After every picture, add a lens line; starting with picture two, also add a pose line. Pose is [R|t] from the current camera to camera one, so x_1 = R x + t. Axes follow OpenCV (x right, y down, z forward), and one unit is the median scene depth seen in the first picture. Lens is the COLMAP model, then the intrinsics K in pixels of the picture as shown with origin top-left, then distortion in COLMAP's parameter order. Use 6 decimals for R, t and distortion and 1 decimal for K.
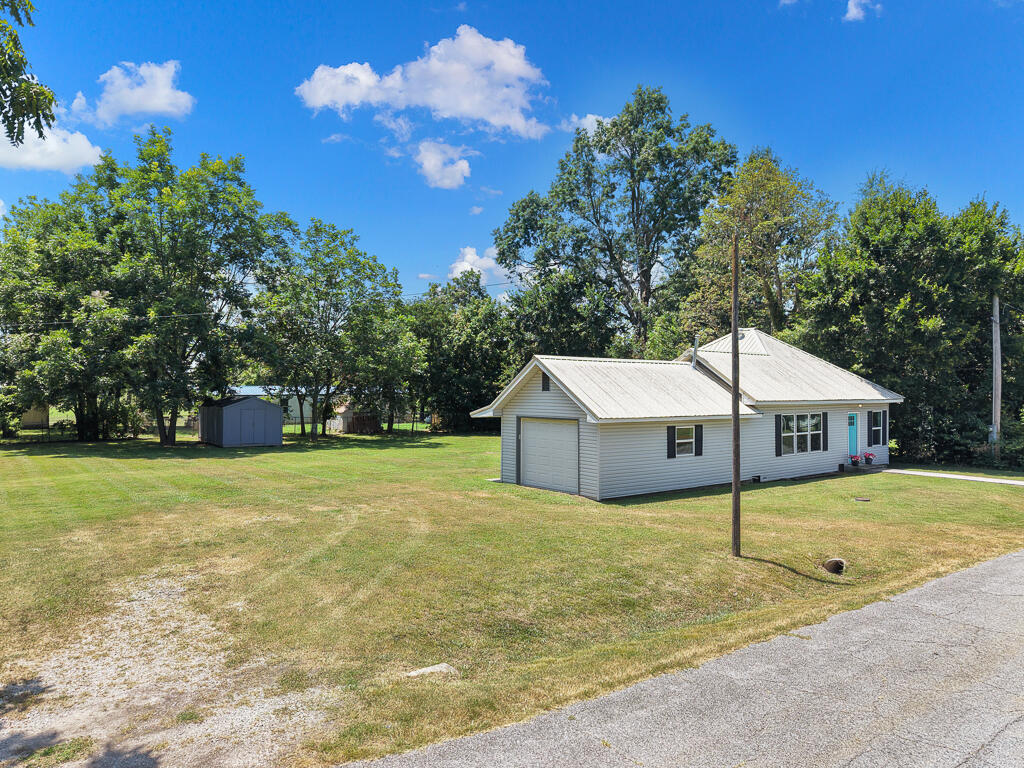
lens RADIAL K [[692.8, 0, 509.3], [0, 692.8, 379.2], [0, 0, 1]] dist [0.040774, -0.044320]
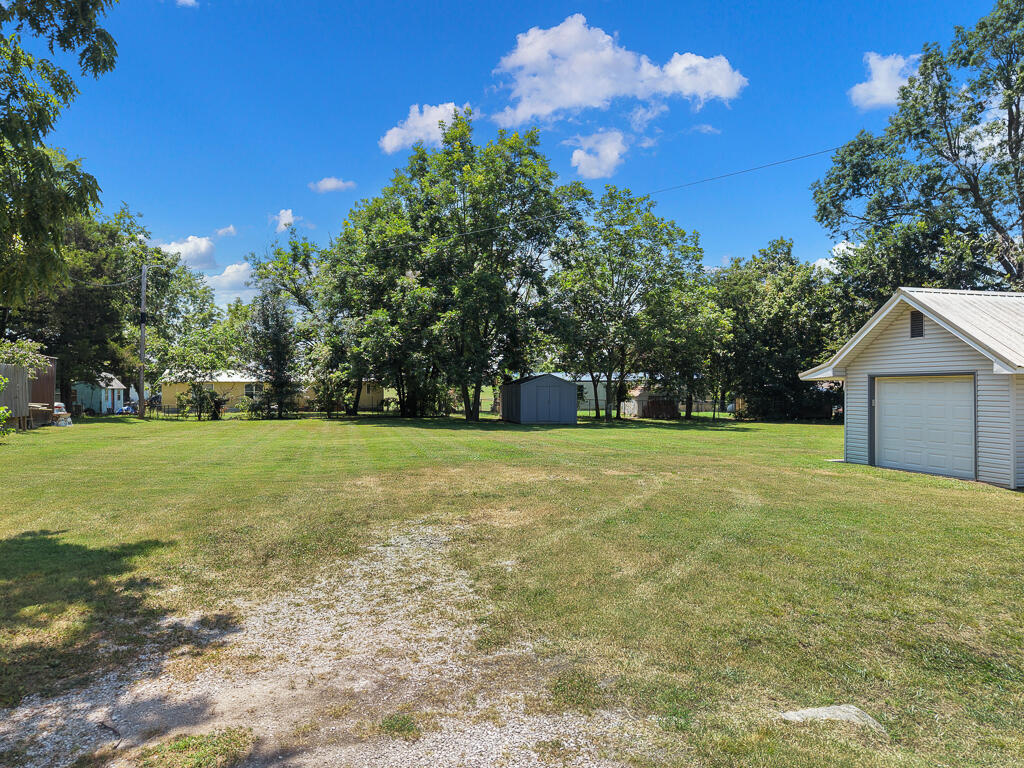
lens RADIAL K [[692.8, 0, 509.3], [0, 692.8, 379.2], [0, 0, 1]] dist [0.040774, -0.044320]
pose [[0.914469, -0.005313, -0.404621, -0.026270], [0.006046, 0.999982, 0.000534, 0.036868], [0.404611, -0.002935, 0.914484, 0.095735]]
